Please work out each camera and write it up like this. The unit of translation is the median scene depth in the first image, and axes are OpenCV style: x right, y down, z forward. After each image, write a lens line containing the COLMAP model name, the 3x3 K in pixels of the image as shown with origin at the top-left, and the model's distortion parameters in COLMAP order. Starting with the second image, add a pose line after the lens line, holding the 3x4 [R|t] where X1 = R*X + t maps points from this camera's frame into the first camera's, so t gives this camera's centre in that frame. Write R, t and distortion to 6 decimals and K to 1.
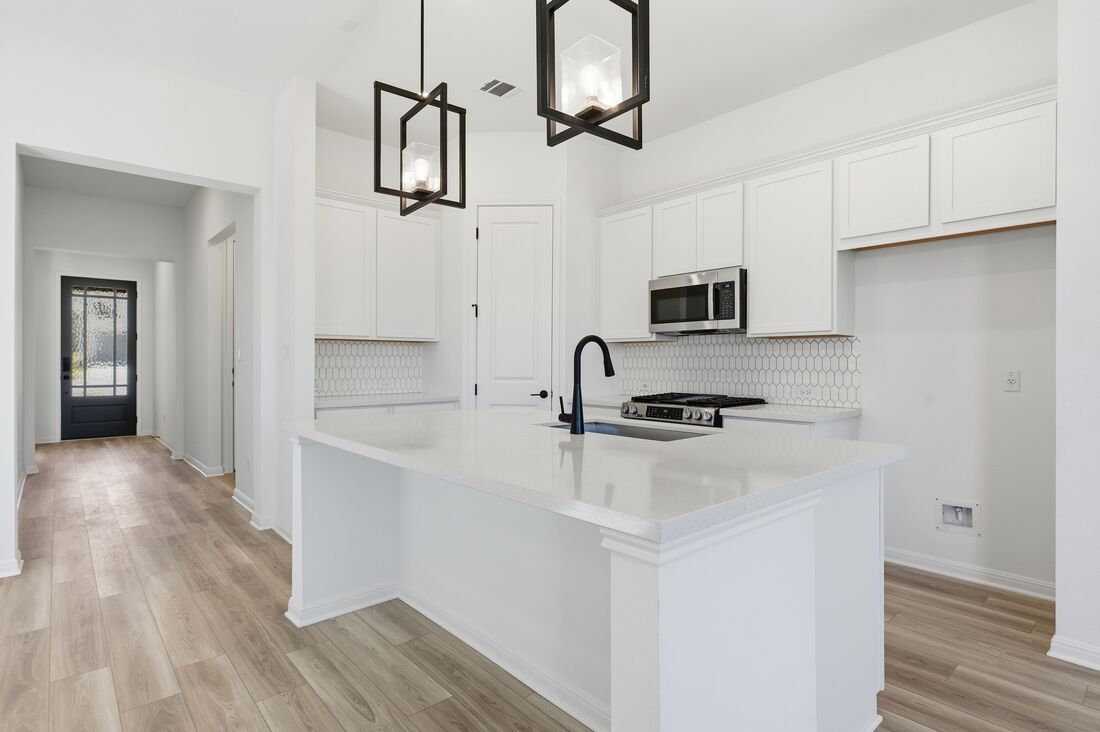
lens RADIAL K [[552.4, 0, 549.4], [0, 552.4, 360.0], [0, 0, 1]] dist [0.000157, -0.000285]
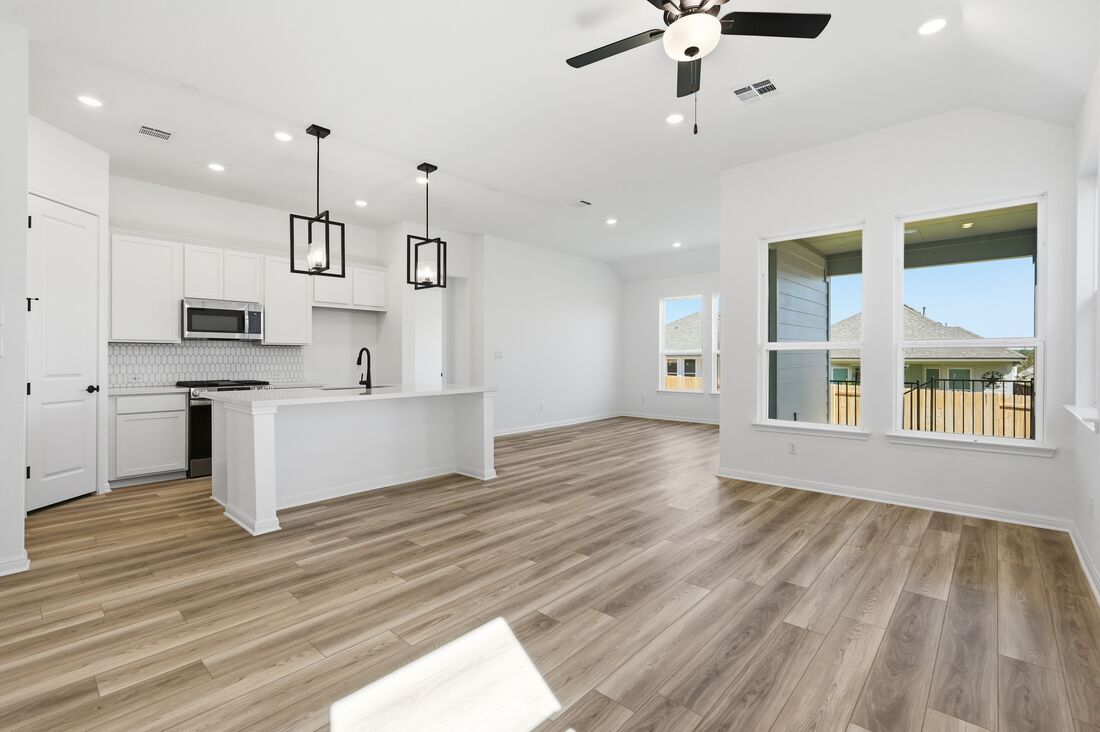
lens RADIAL K [[487.7, 0, 551.8], [0, 487.7, 361.1], [0, 0, 1]] dist [-0.001837, -0.000353]
pose [[-0.104761, -0.005251, 0.994484, -1.759929], [-0.002854, 0.999984, 0.004979, 0.000502], [-0.994493, -0.002317, -0.104774, 0.357418]]
